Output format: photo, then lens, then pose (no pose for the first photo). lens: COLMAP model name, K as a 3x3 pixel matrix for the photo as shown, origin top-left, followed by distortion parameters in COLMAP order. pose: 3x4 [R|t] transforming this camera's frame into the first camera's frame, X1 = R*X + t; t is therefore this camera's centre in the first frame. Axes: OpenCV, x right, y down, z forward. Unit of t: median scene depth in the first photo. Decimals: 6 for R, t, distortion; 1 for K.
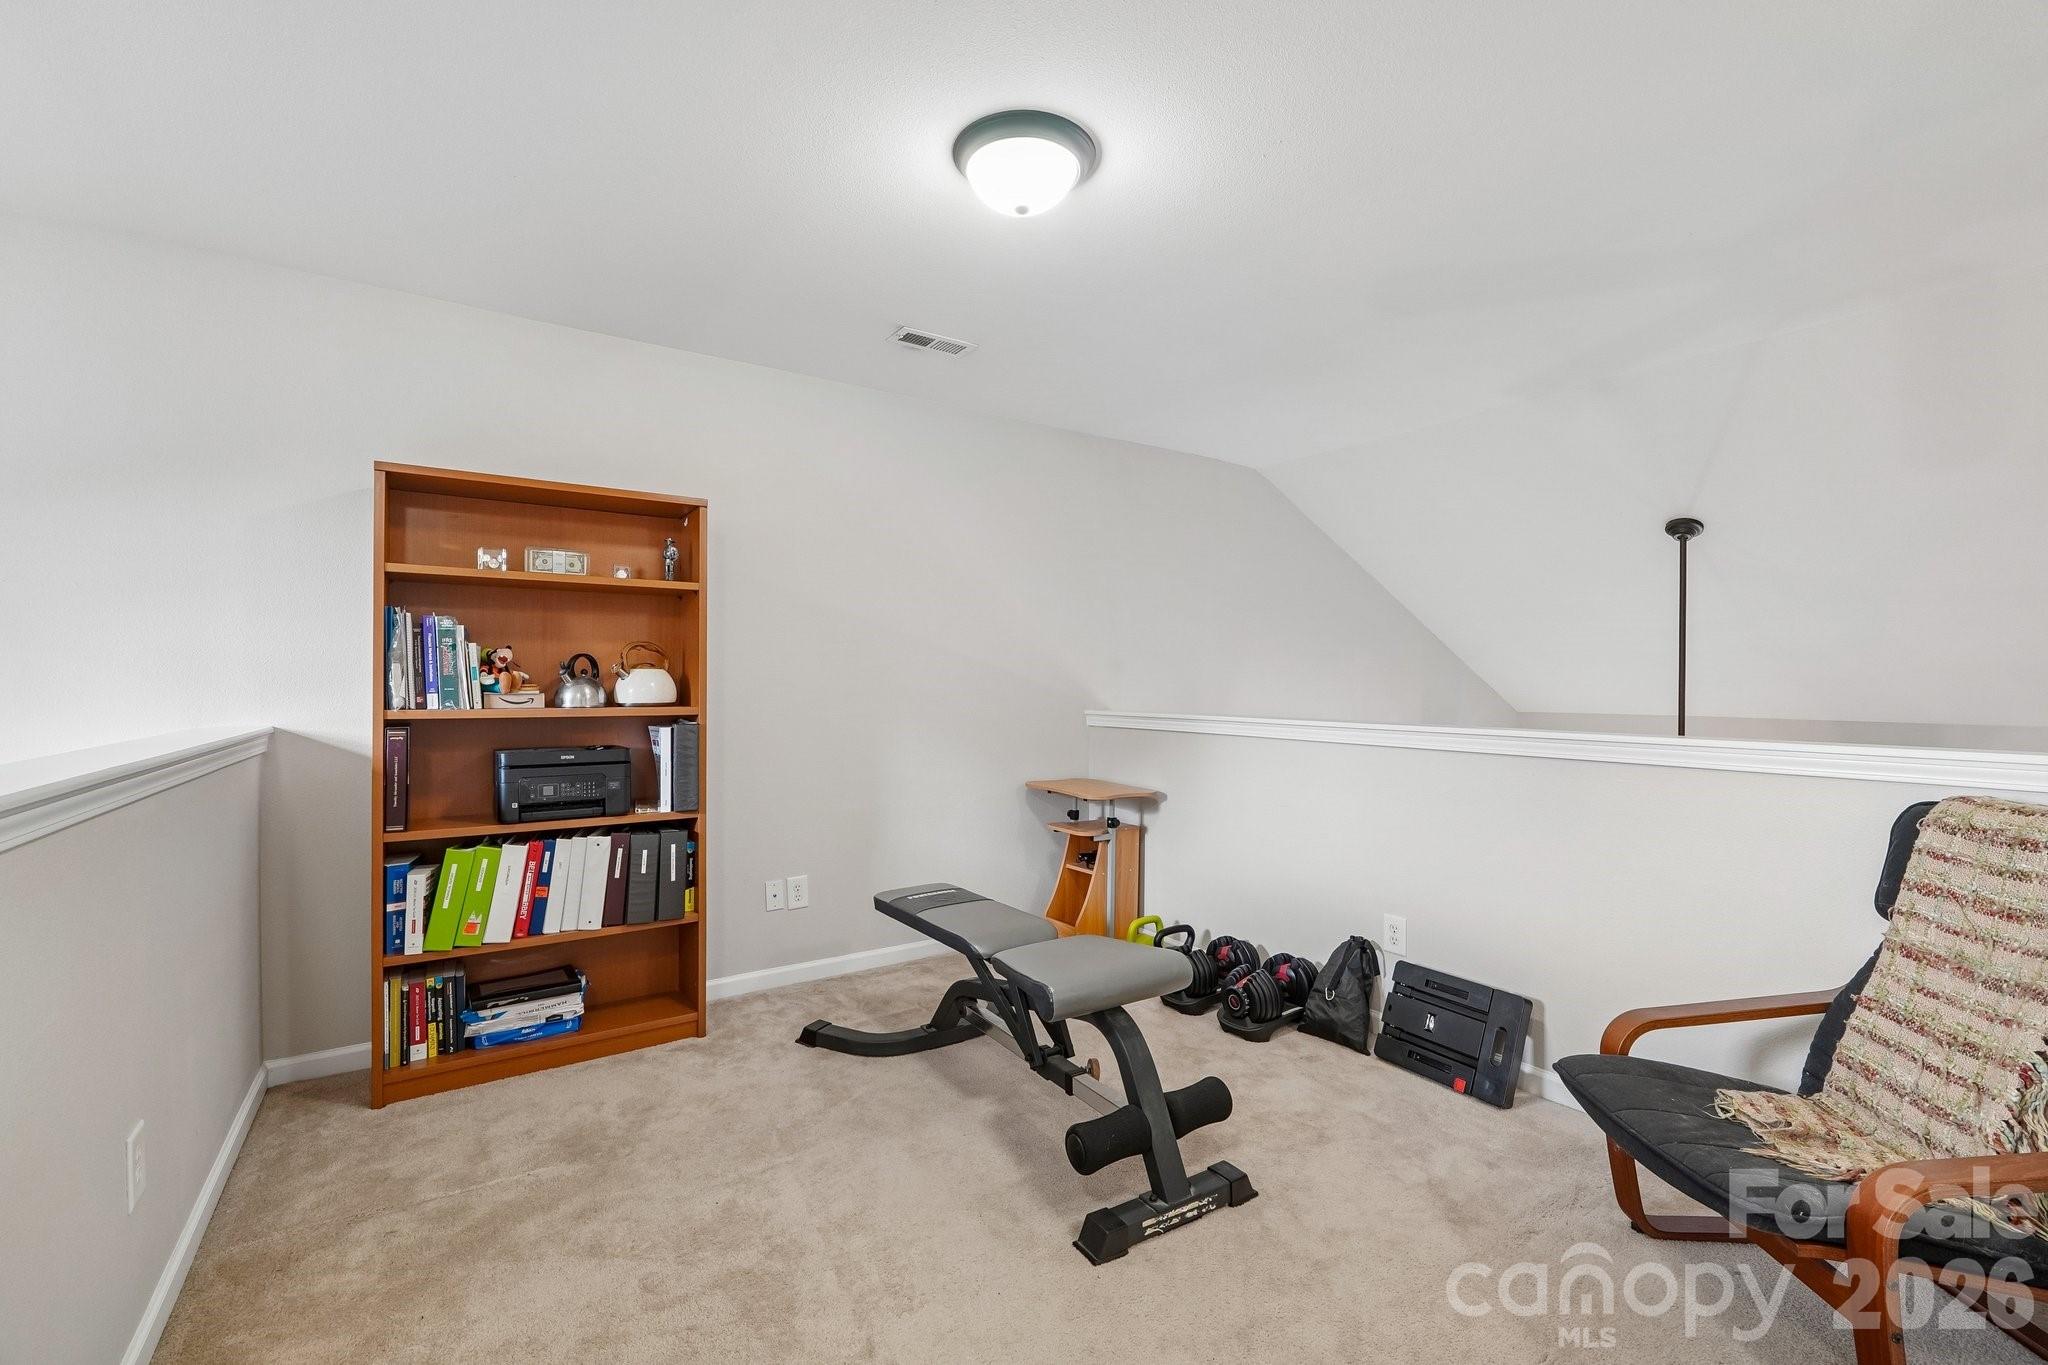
lens RADIAL K [[858.9, 0, 1024.8], [0, 858.9, 673.5], [0, 0, 1]] dist [-0.019566, 0.007675]
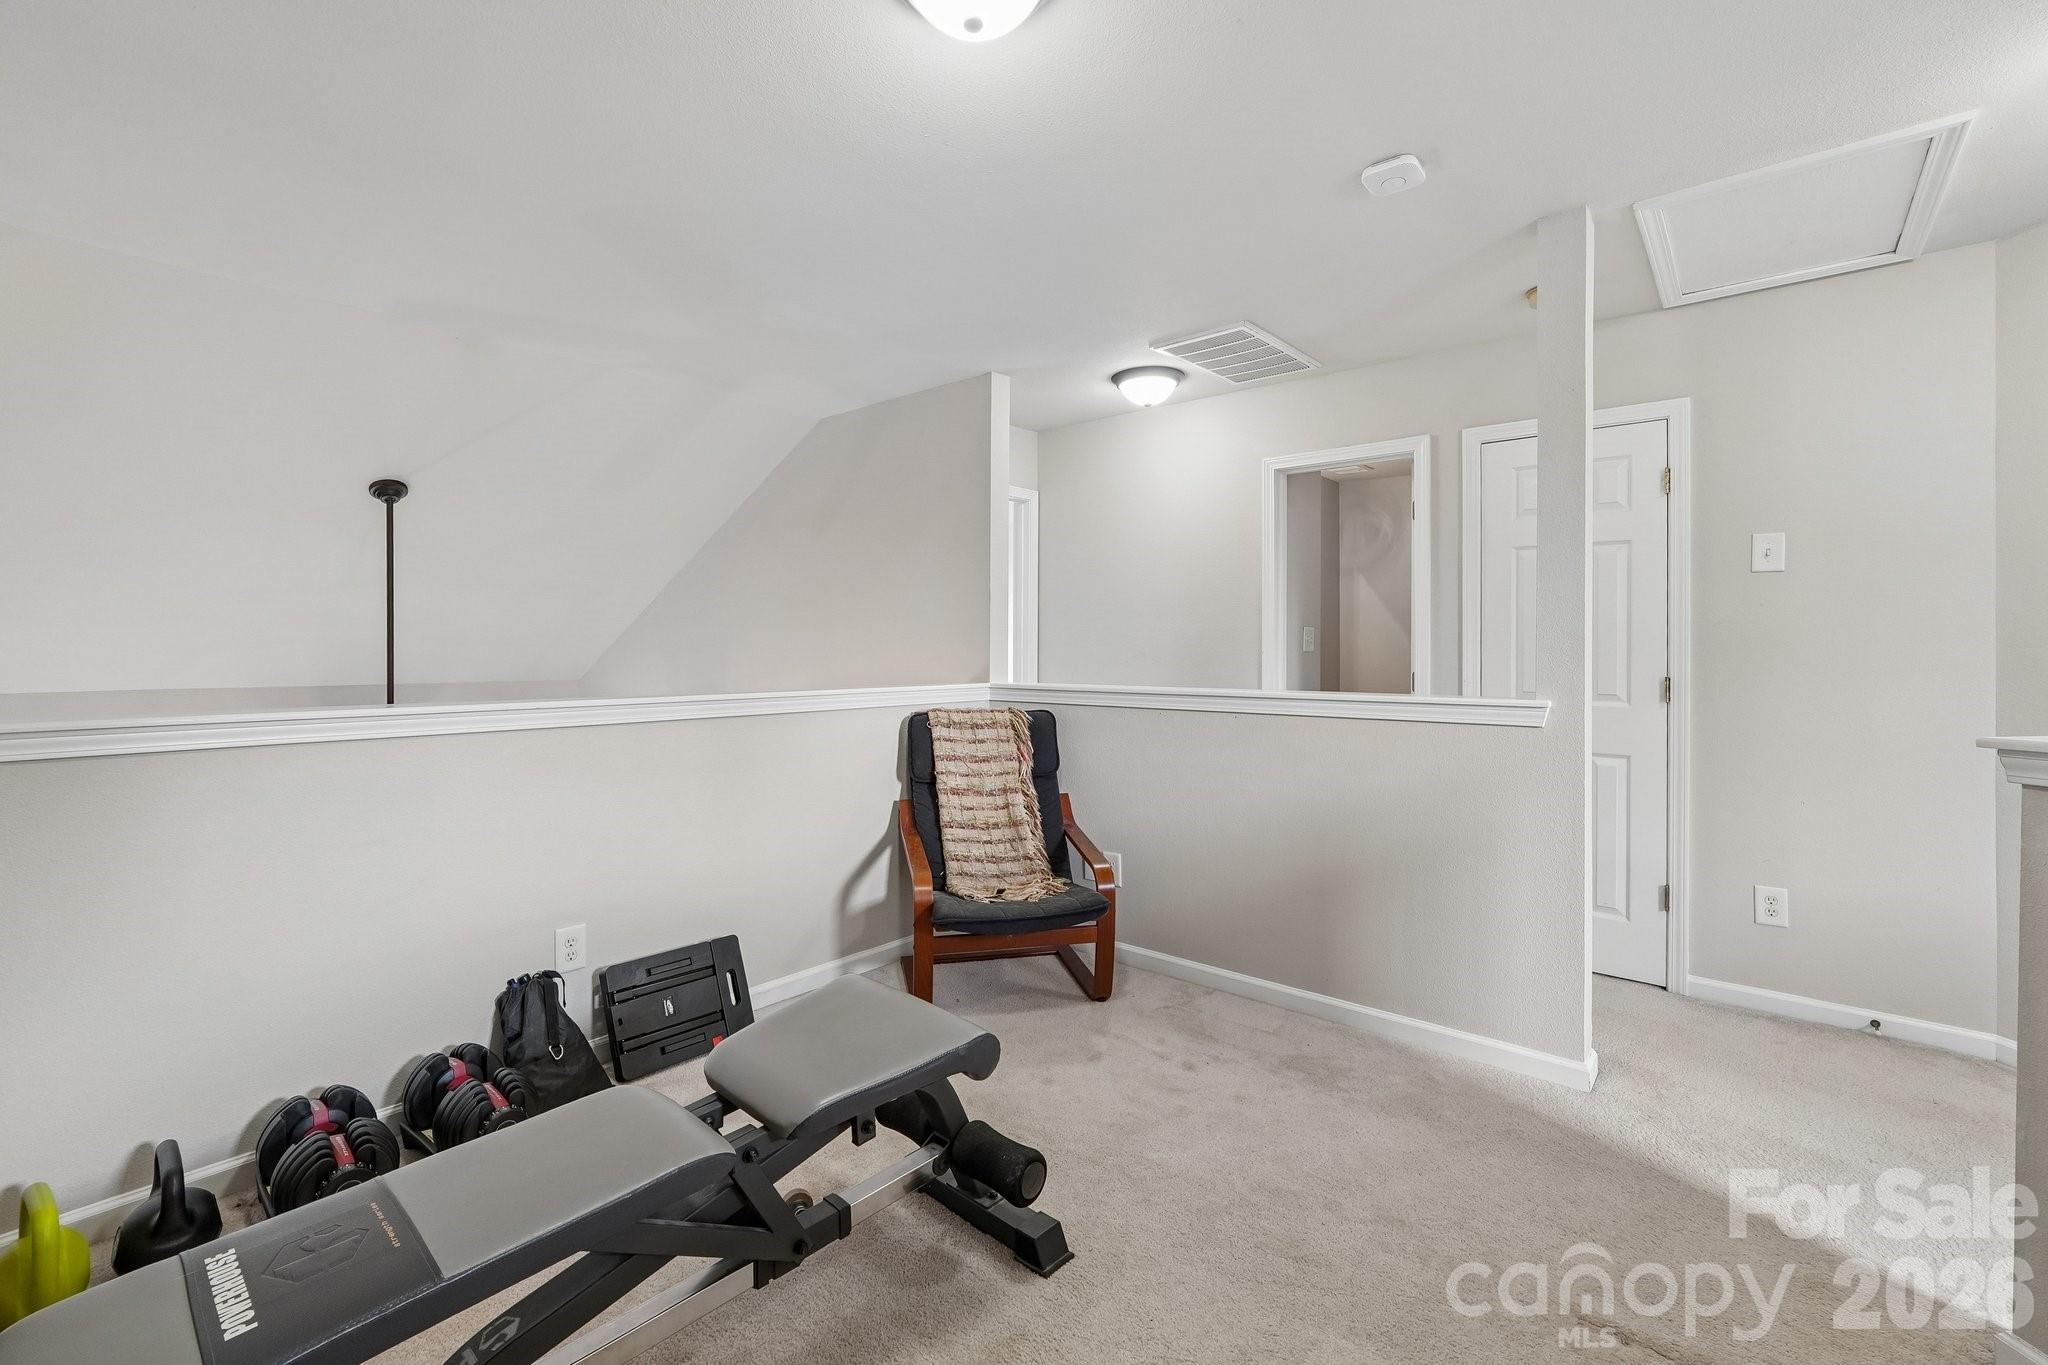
lens RADIAL K [[858.9, 0, 1024.8], [0, 858.9, 673.5], [0, 0, 1]] dist [-0.019566, 0.007675]
pose [[-0.271497, -0.027485, 0.962047, -0.540584], [-0.010068, 0.999619, 0.025718, 0.009069], [-0.962387, -0.002703, -0.271670, 0.887355]]
